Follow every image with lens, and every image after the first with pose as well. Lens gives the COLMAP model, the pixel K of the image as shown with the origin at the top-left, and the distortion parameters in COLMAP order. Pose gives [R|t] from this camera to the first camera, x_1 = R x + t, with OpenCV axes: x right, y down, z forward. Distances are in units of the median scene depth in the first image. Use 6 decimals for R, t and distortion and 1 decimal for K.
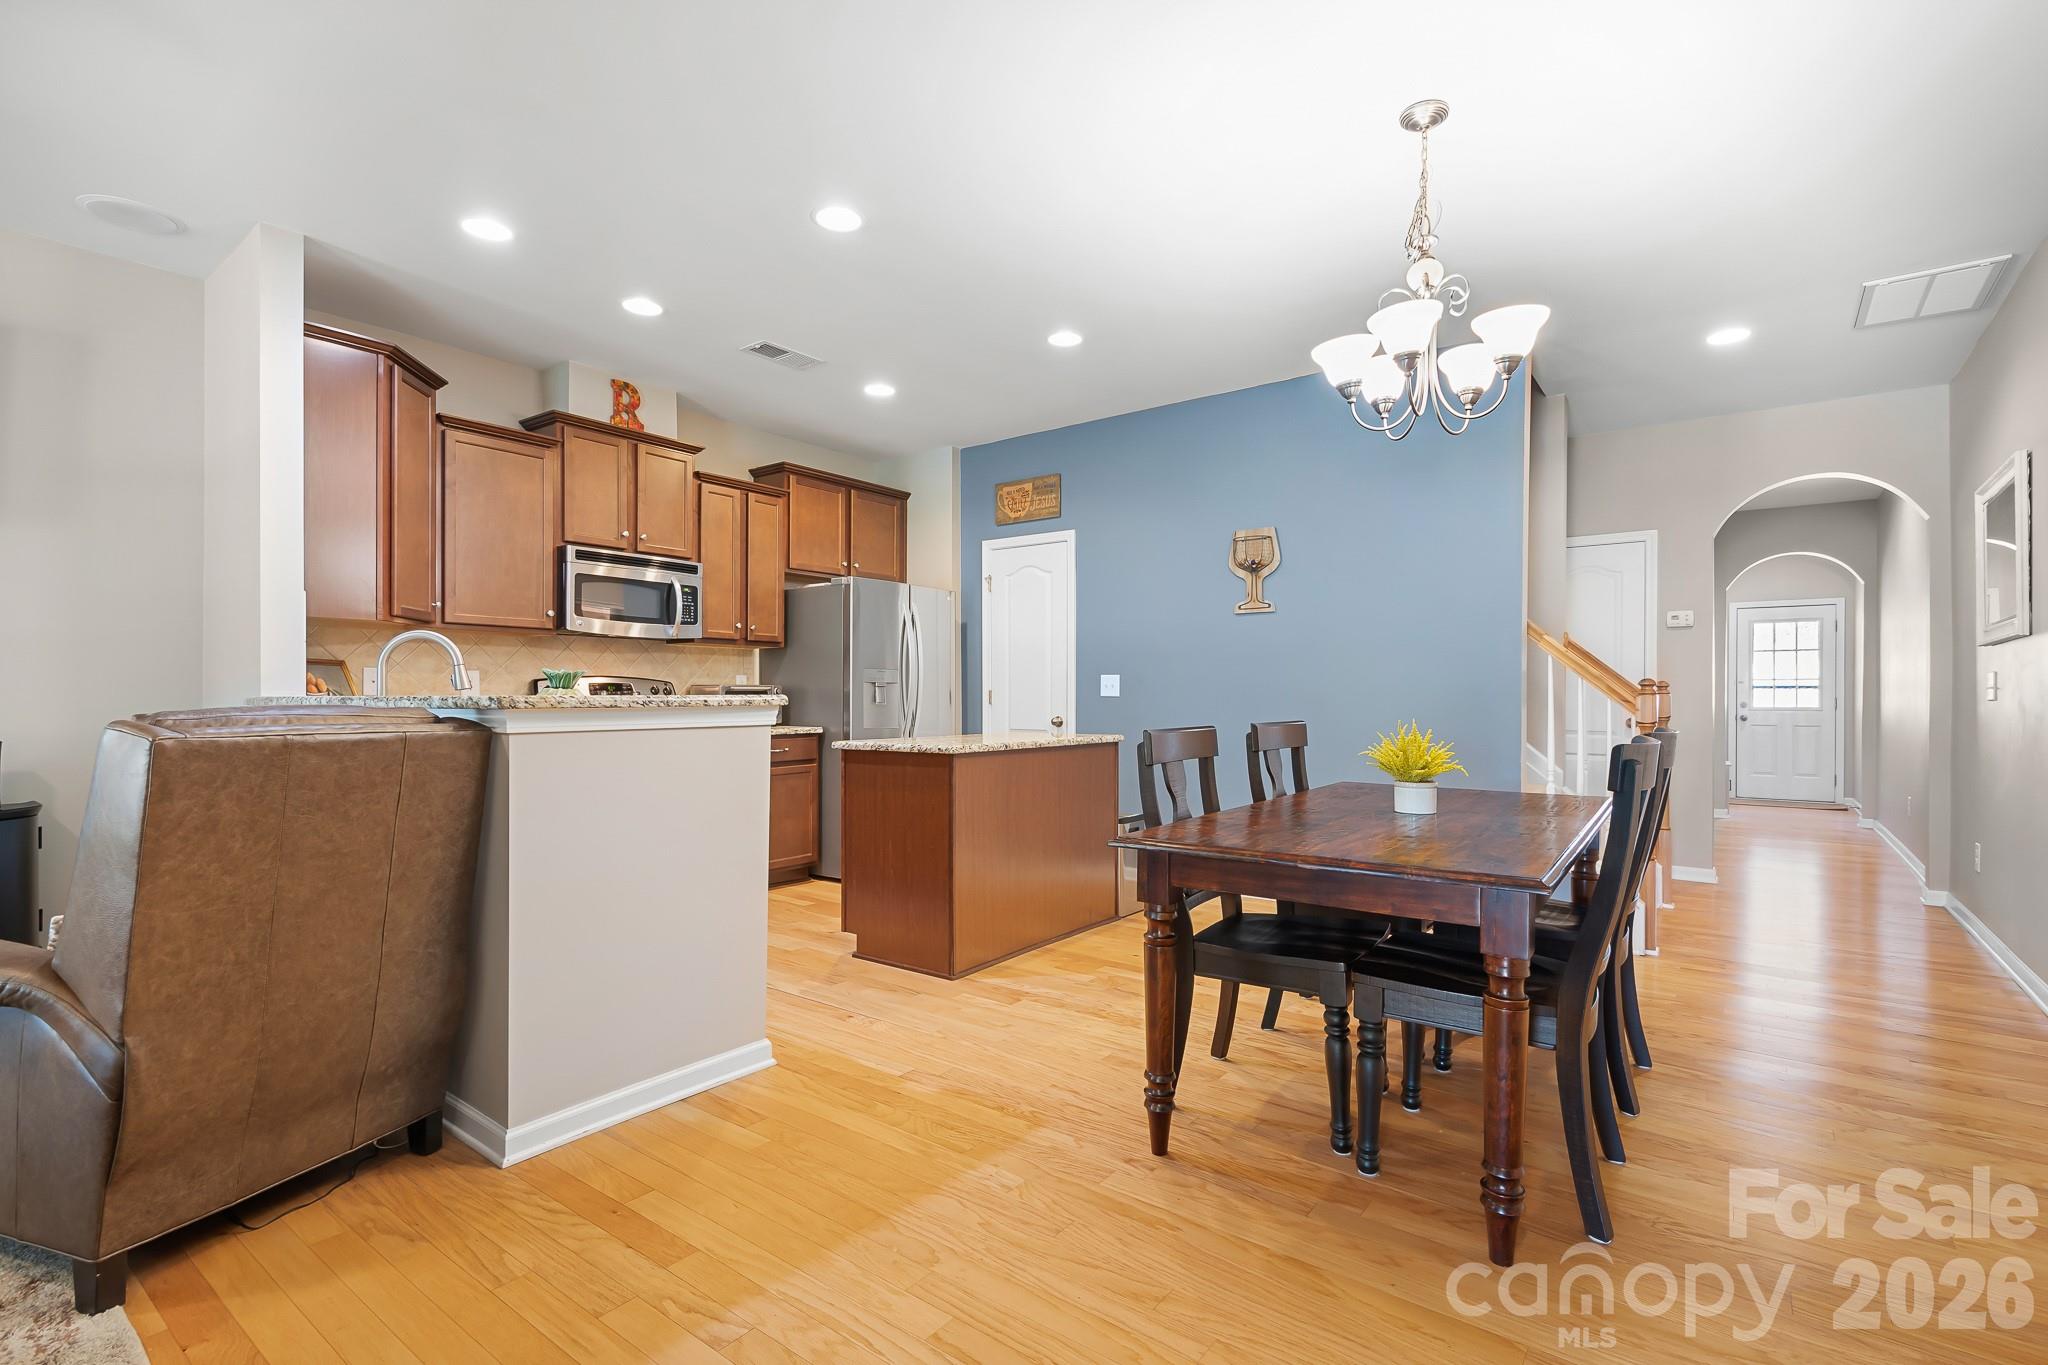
lens RADIAL K [[938.0, 0, 1021.6], [0, 938.0, 694.4], [0, 0, 1]] dist [0.003925, 0.000253]
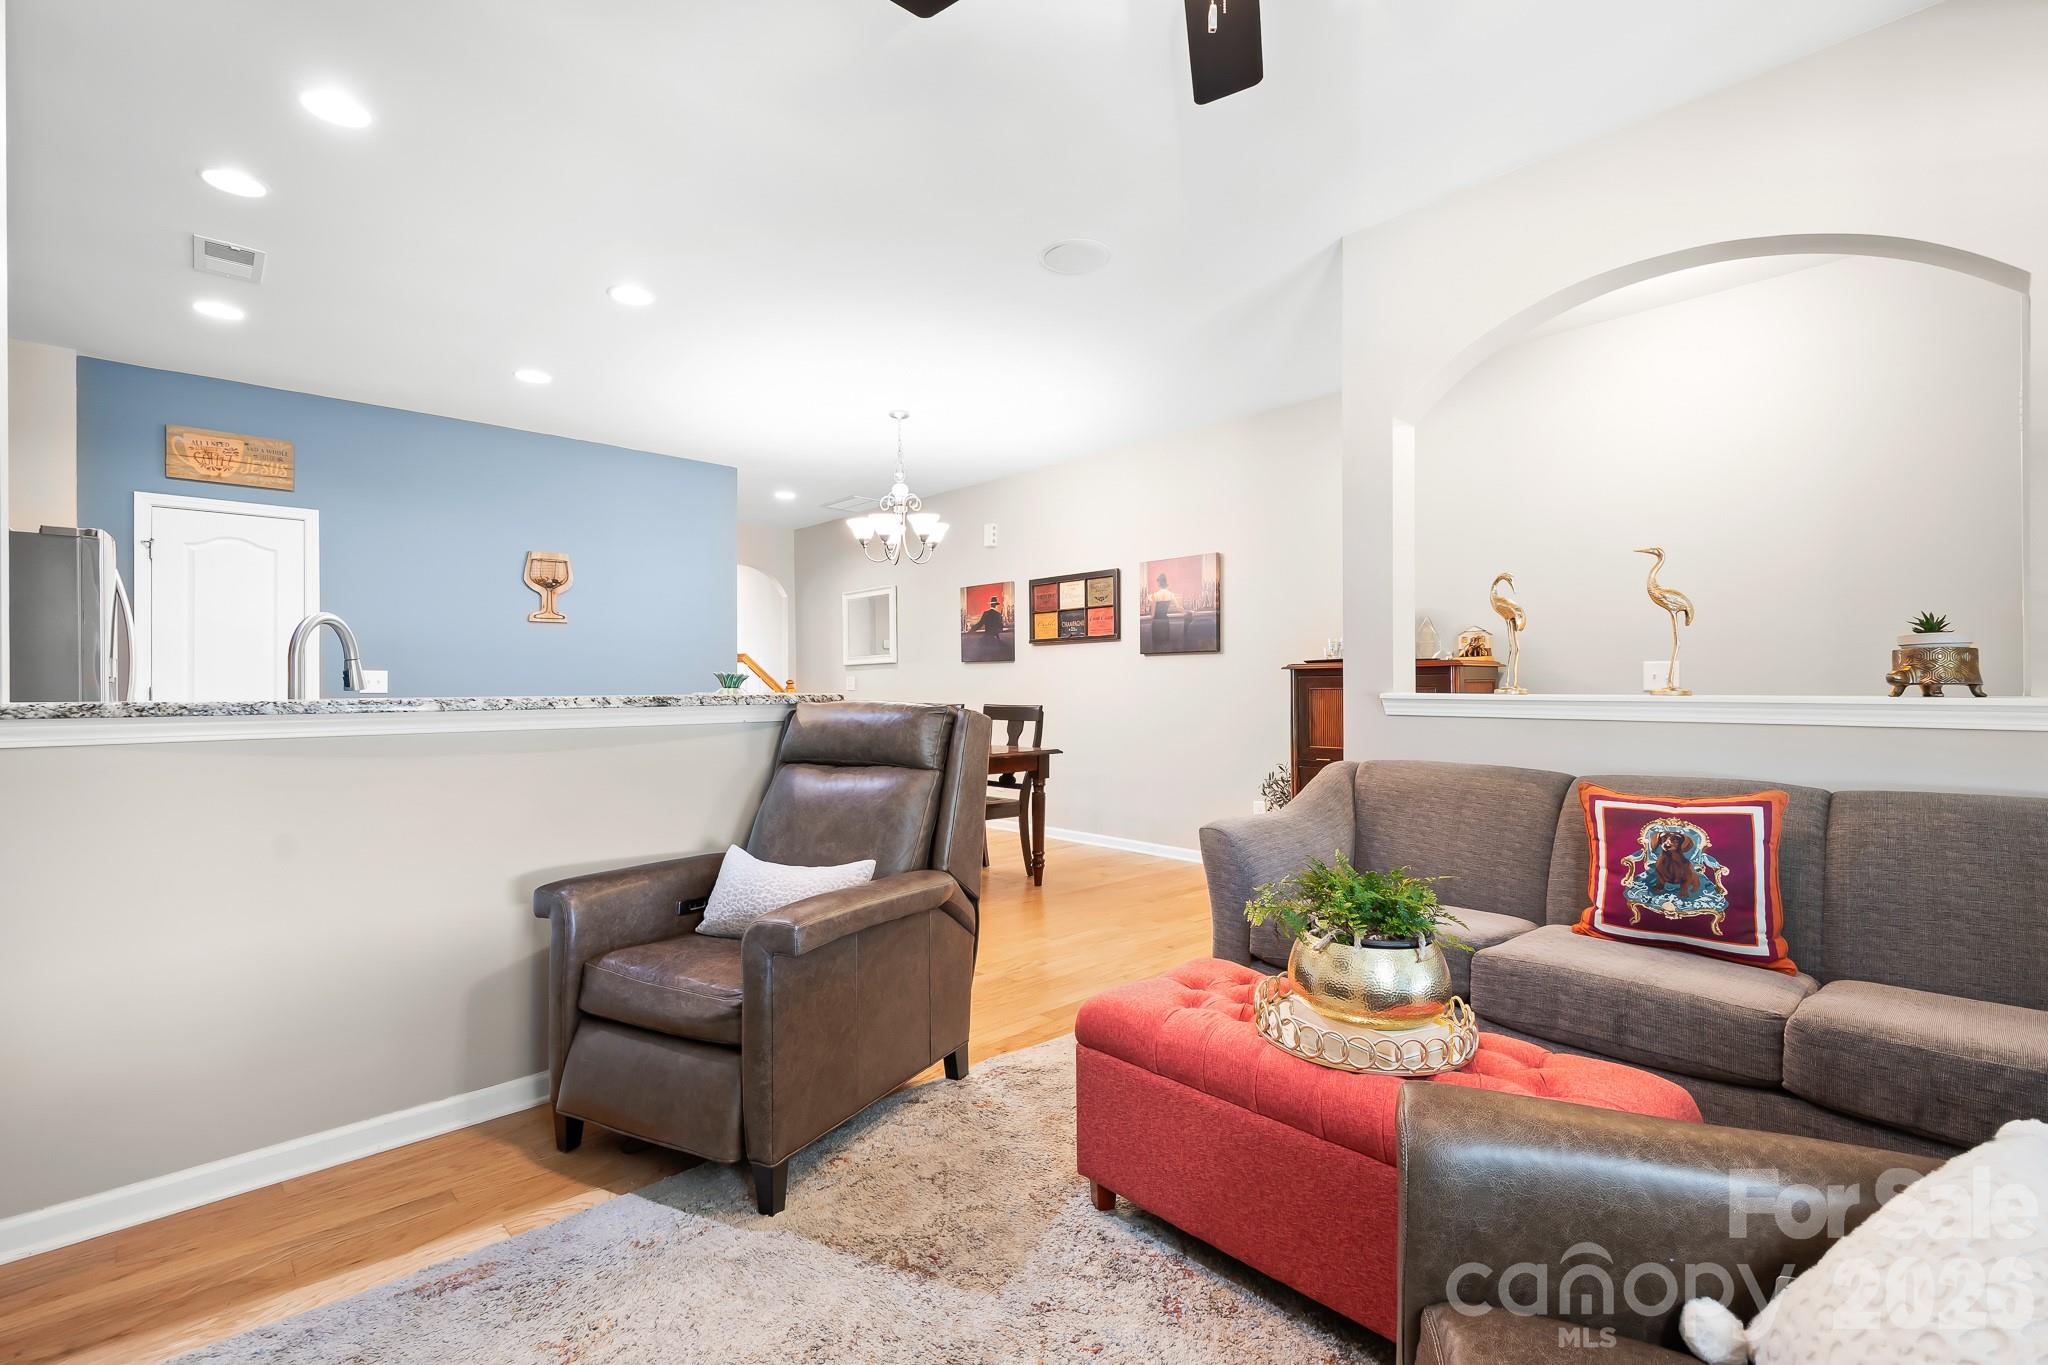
lens RADIAL K [[918.9, 0, 1038.6], [0, 918.9, 680.1], [0, 0, 1]] dist [-0.001934, -0.000487]
pose [[0.151724, 0.002790, 0.988419, -0.842255], [0.004004, 0.999986, -0.003437, -0.005975], [-0.988415, 0.004479, 0.151711, 0.203235]]
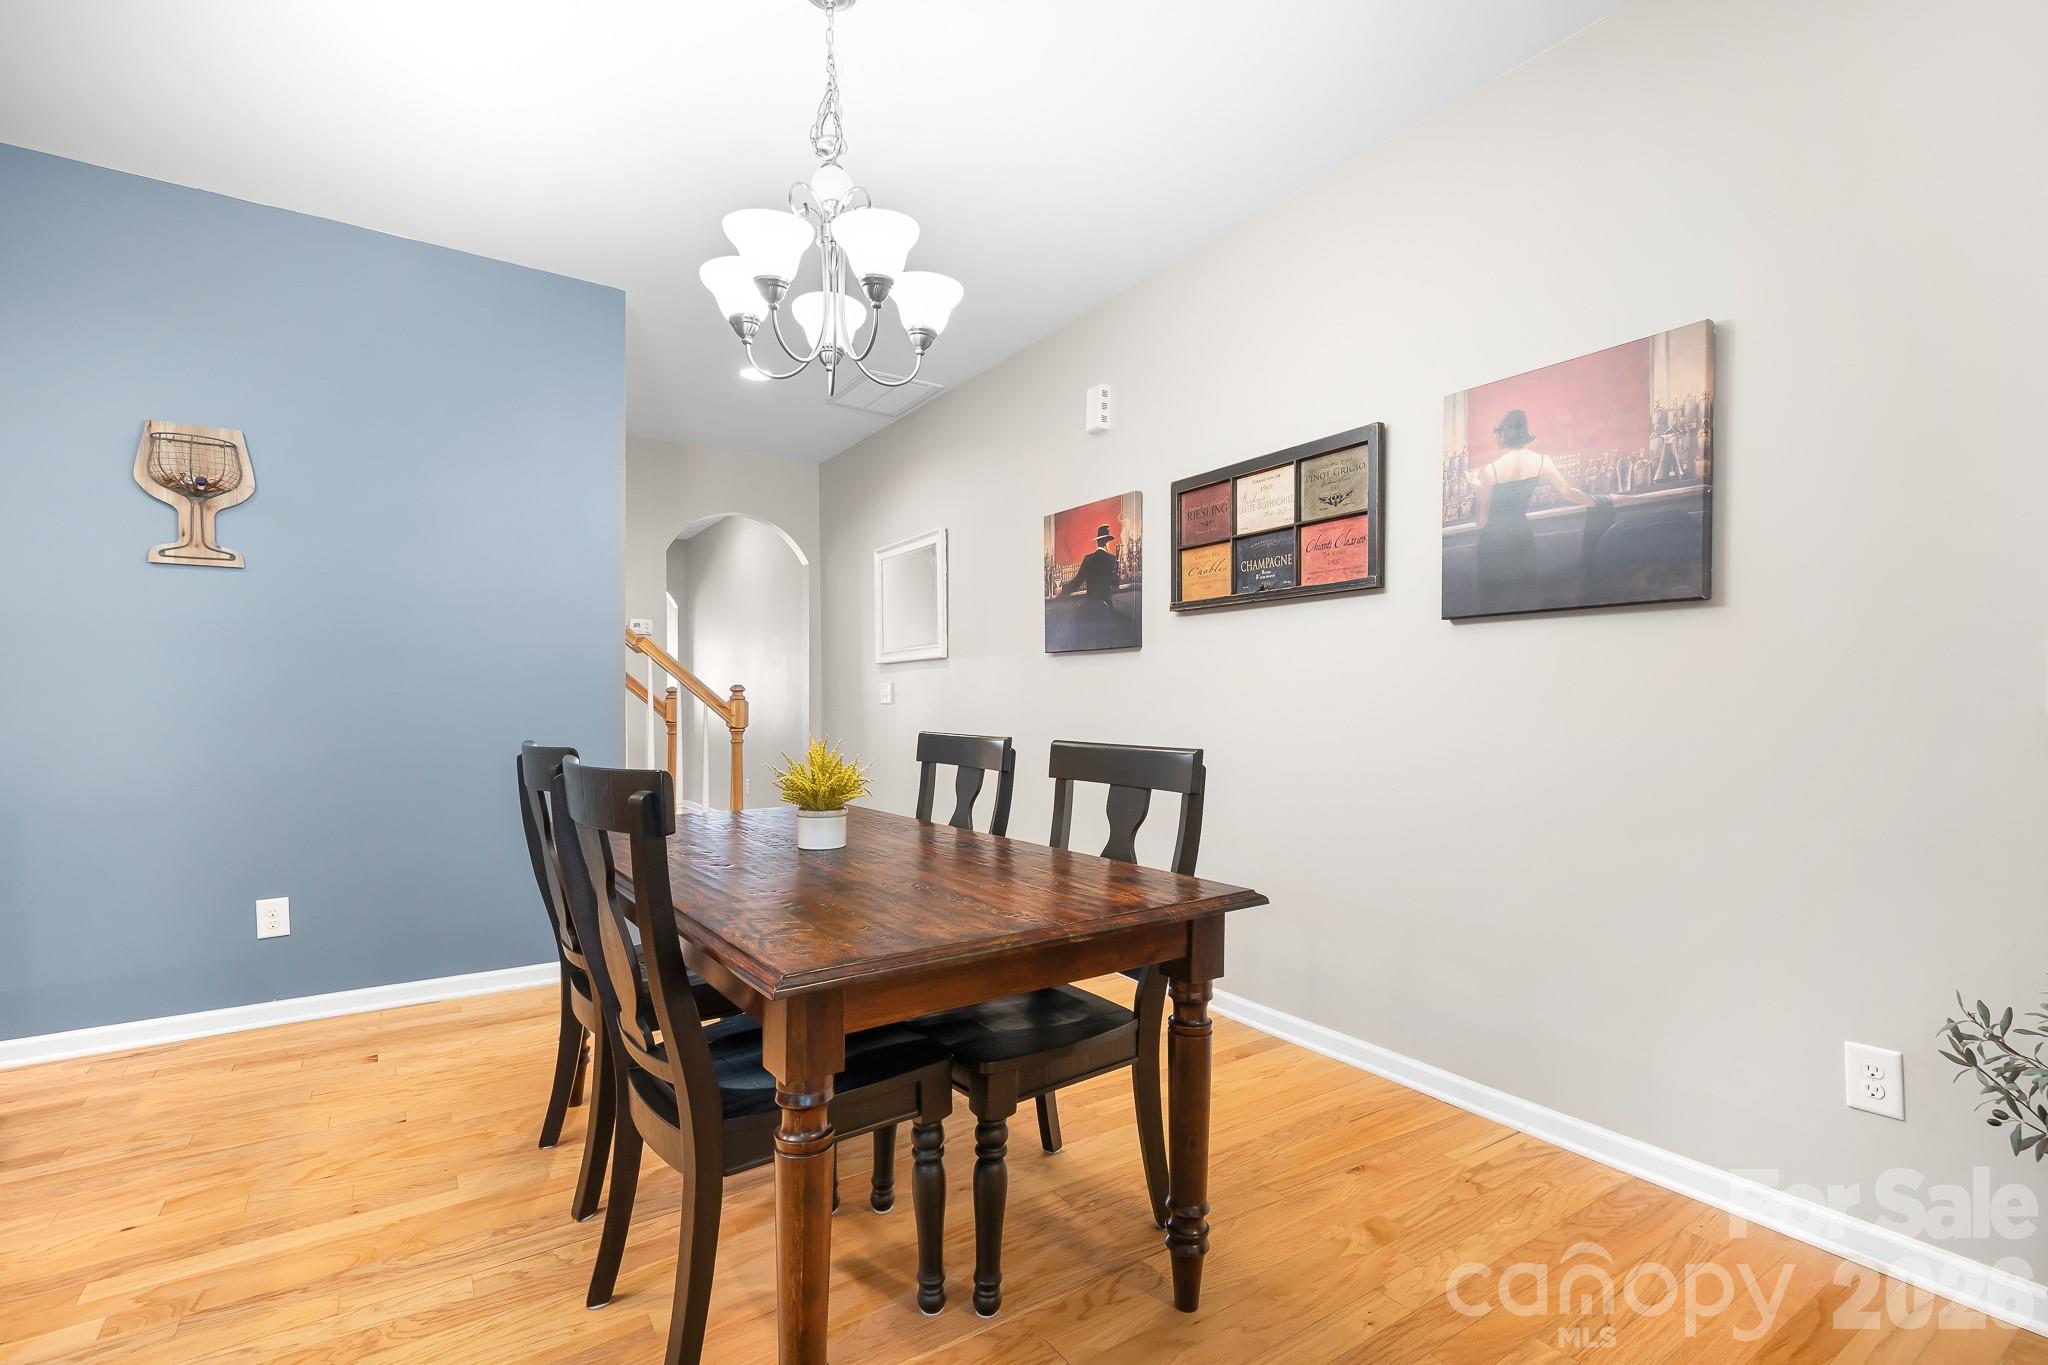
lens RADIAL K [[930.3, 0, 1024.1], [0, 930.3, 707.9], [0, 0, 1]] dist [0.012828, -0.000991]
pose [[0.320652, -0.010319, 0.947141, -0.157819], [0.000730, 0.999943, 0.010647, -0.001741], [-0.947197, -0.002722, 0.320641, 0.309845]]
